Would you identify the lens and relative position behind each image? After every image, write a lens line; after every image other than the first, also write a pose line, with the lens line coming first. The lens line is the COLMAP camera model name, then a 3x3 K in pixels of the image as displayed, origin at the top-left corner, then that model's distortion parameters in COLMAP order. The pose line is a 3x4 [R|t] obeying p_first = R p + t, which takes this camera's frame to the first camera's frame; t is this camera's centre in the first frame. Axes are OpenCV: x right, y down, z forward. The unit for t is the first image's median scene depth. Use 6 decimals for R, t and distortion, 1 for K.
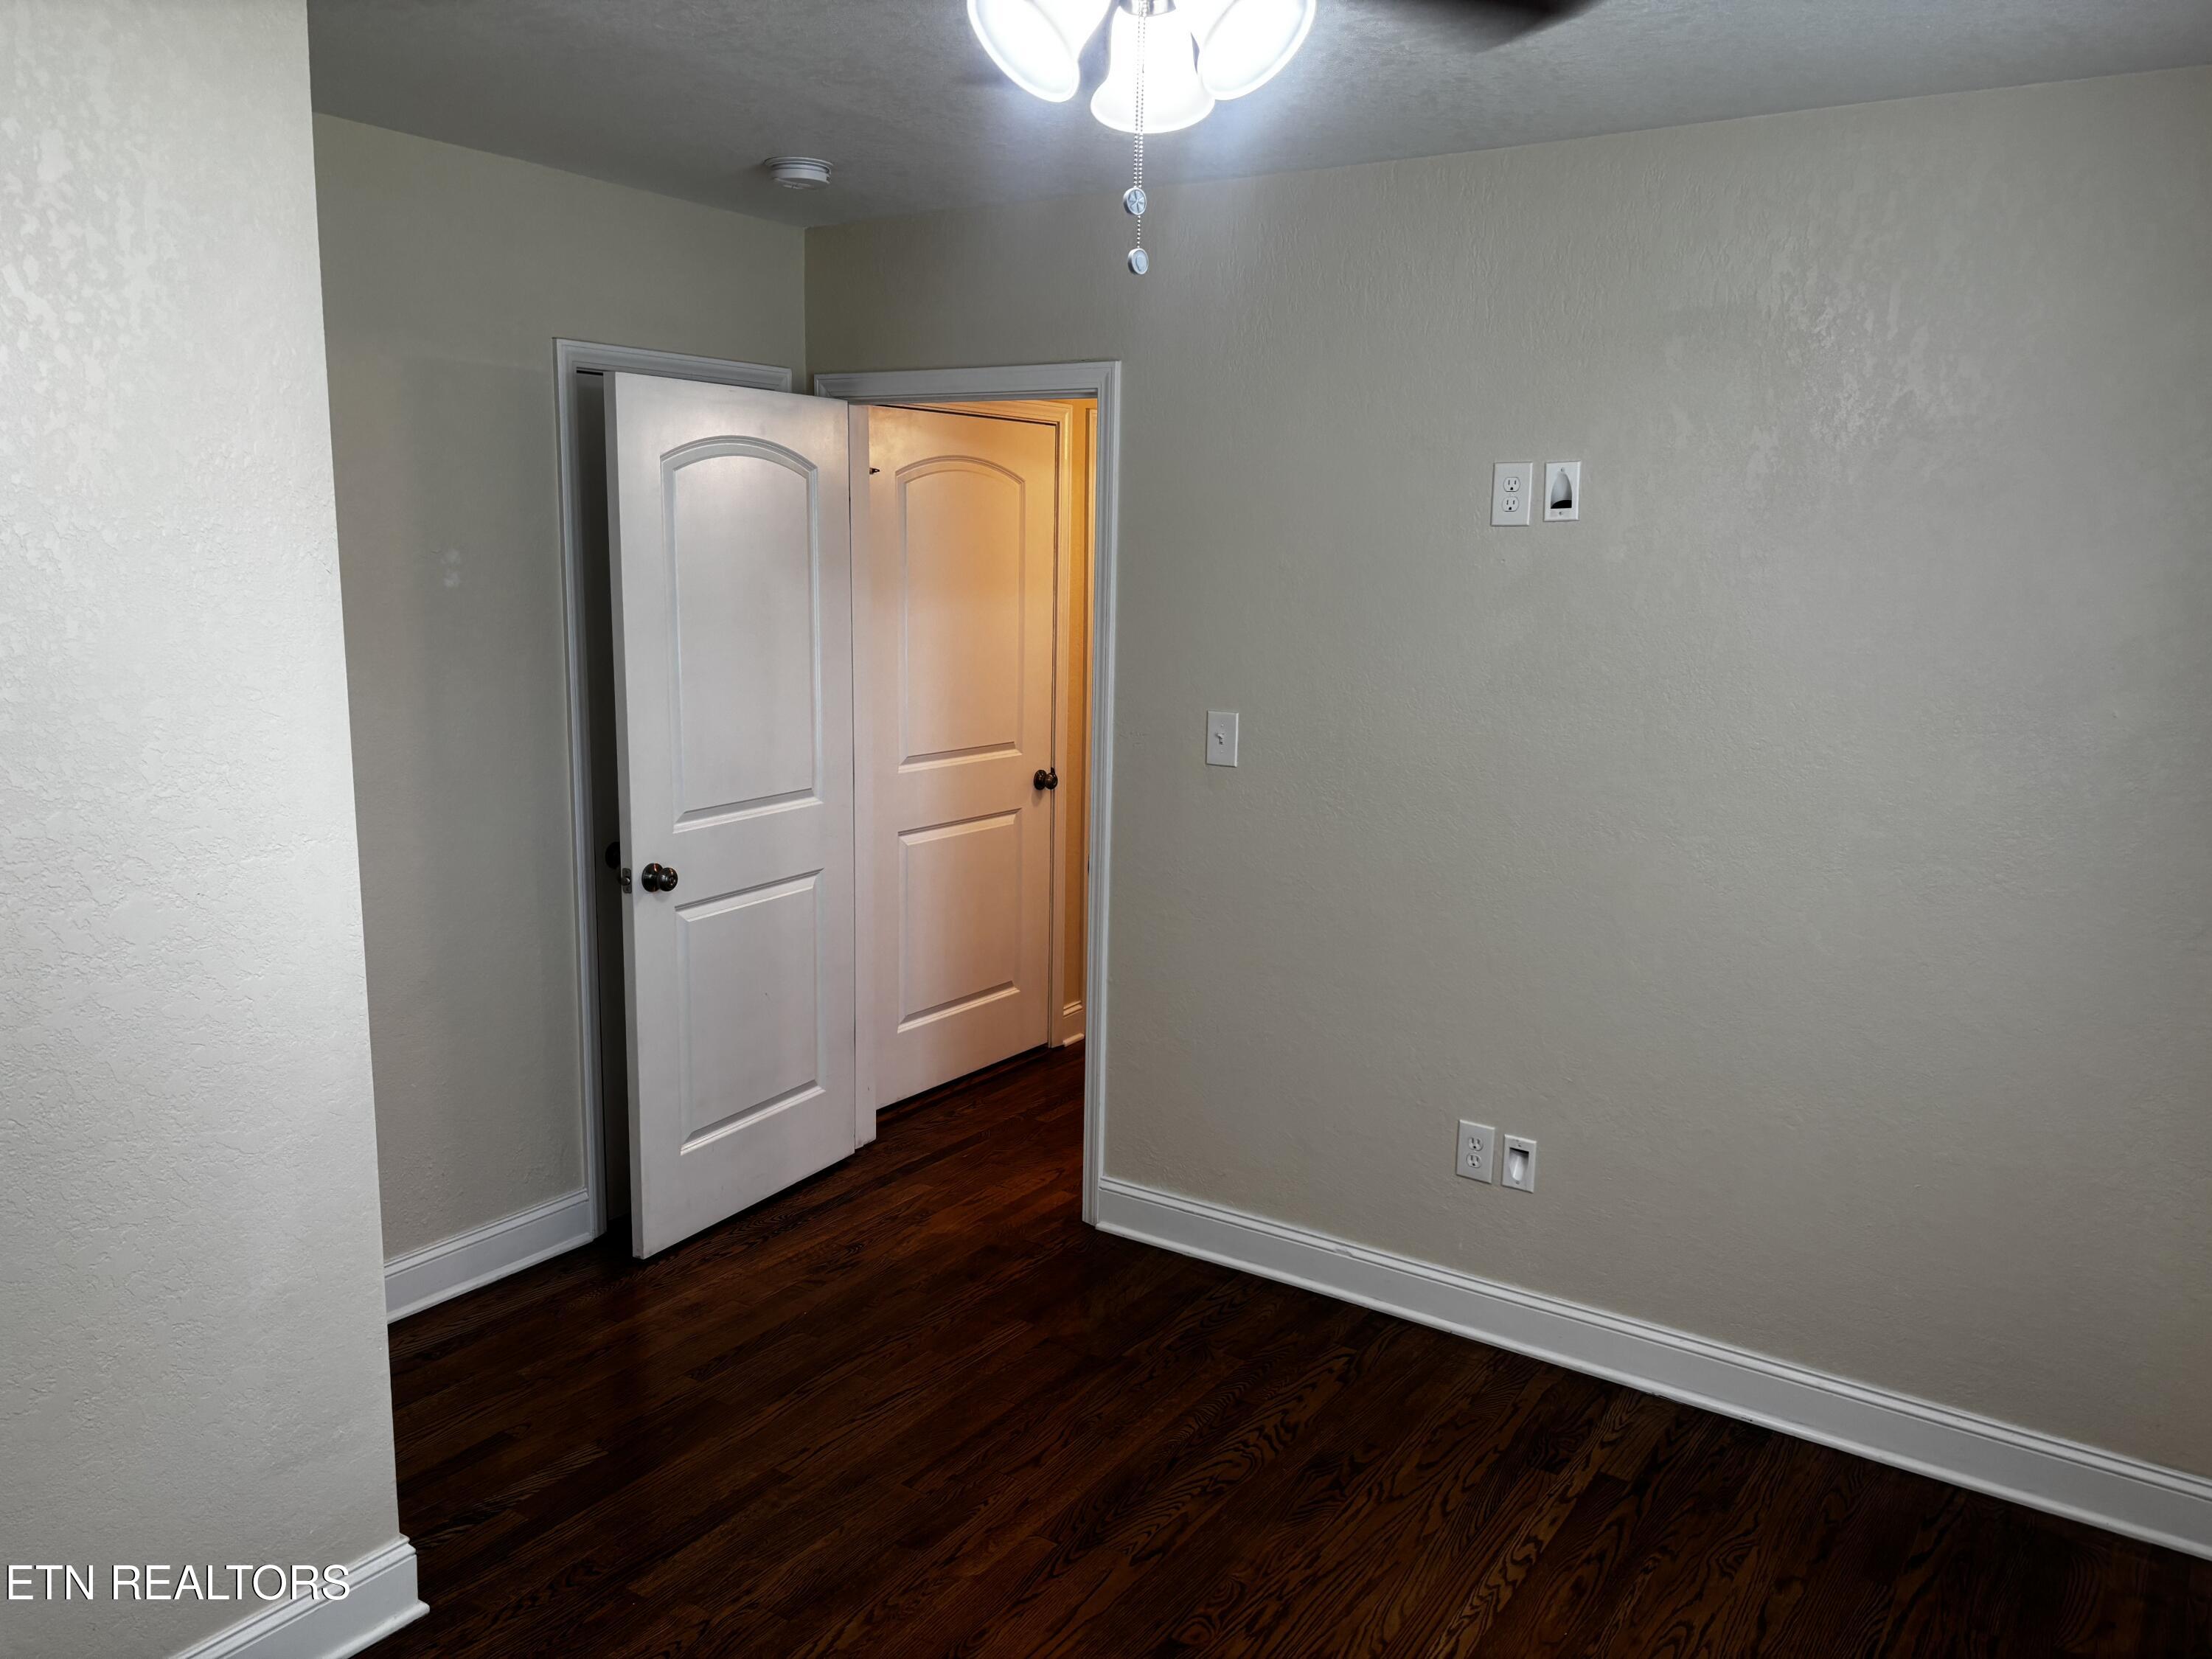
lens RADIAL K [[1672.3, 0, 1106.9], [0, 1672.3, 841.2], [0, 0, 1]] dist [0.057092, -0.059436]
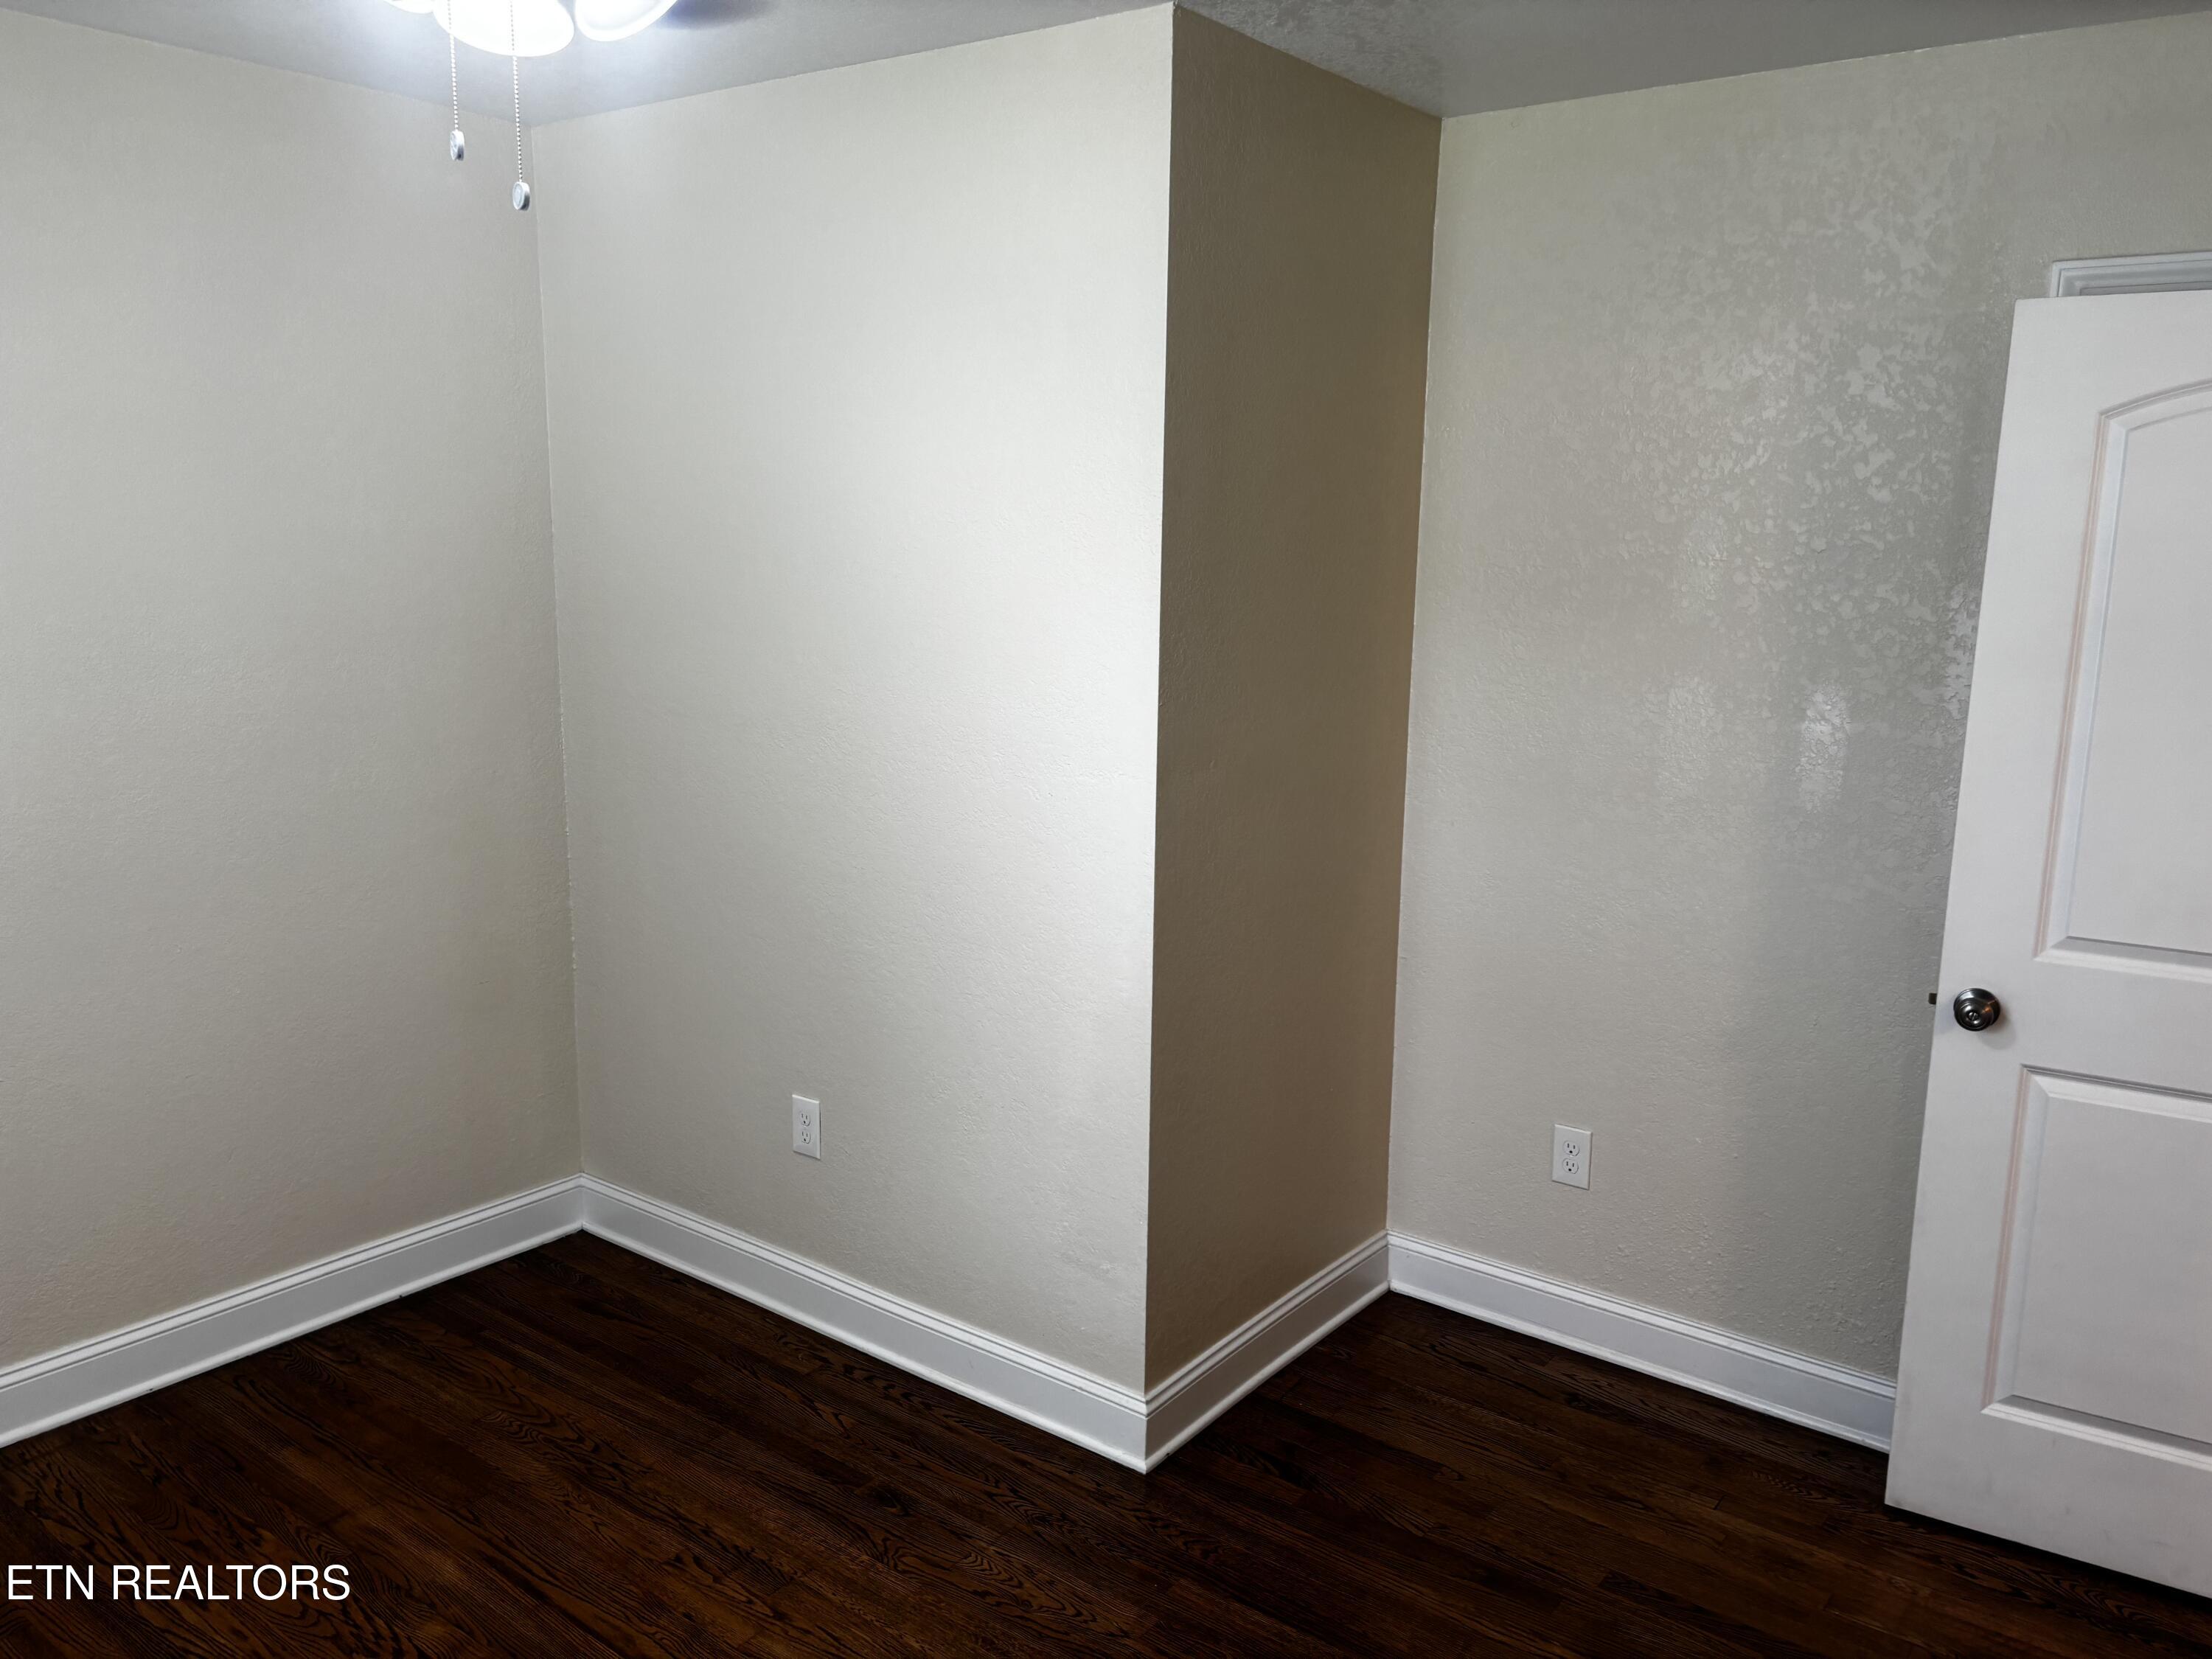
lens RADIAL K [[1672.3, 0, 1100.1], [0, 1672.3, 832.6], [0, 0, 1]] dist [0.057092, -0.059436]
pose [[-0.049794, 0.165901, -0.984884, 0.449008], [-0.199732, 0.964534, 0.172572, -0.101929], [0.978584, 0.205306, -0.014892, 0.637395]]
